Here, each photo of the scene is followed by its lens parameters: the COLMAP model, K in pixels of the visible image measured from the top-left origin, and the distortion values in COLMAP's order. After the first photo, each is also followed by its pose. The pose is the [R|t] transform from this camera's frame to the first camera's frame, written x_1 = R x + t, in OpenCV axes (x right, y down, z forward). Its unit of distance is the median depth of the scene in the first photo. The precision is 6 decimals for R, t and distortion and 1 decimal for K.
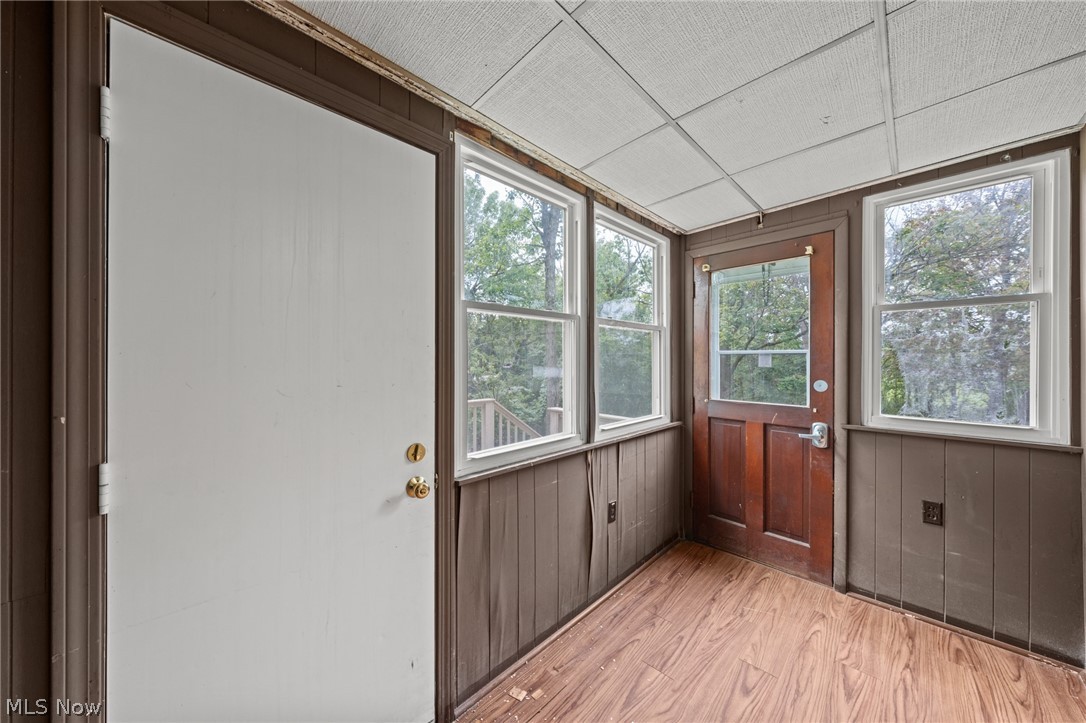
lens RADIAL K [[359.1, 0, 543.0], [0, 359.1, 361.5], [0, 0, 1]] dist [-0.000273, -0.000042]
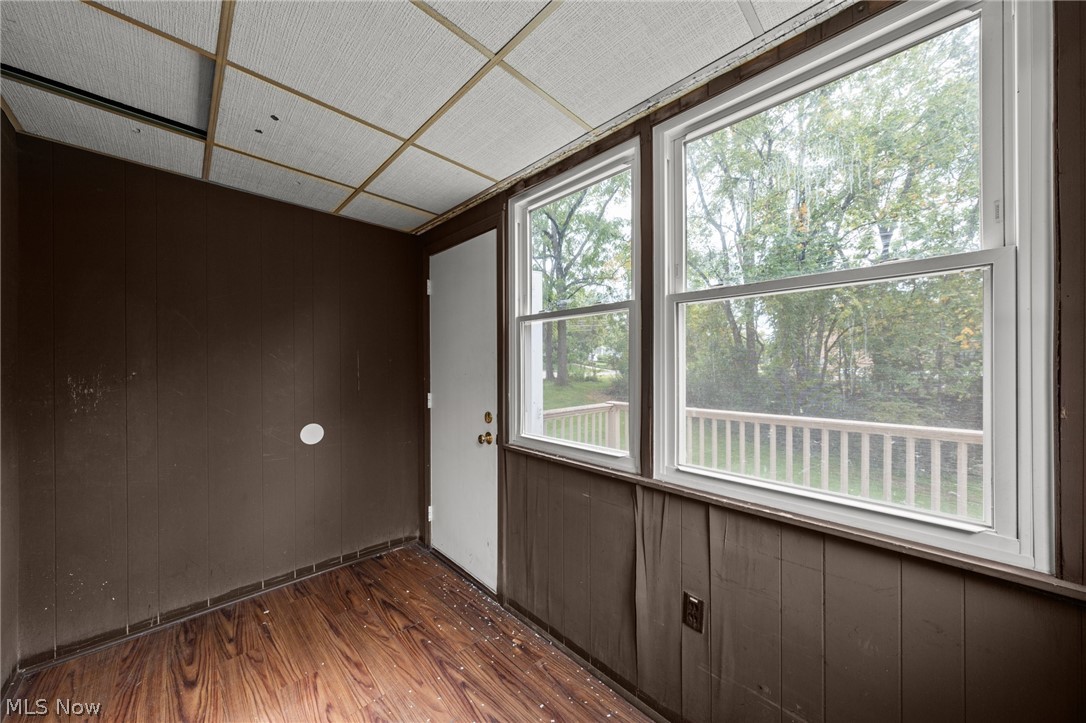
lens RADIAL K [[359.1, 0, 543.0], [0, 359.1, 361.5], [0, 0, 1]] dist [-0.000273, -0.000042]
pose [[0.018624, 0.002342, -0.999824, 1.003356], [0.005407, 0.999982, 0.002443, -0.004271], [0.999812, -0.005452, 0.018611, 0.942784]]
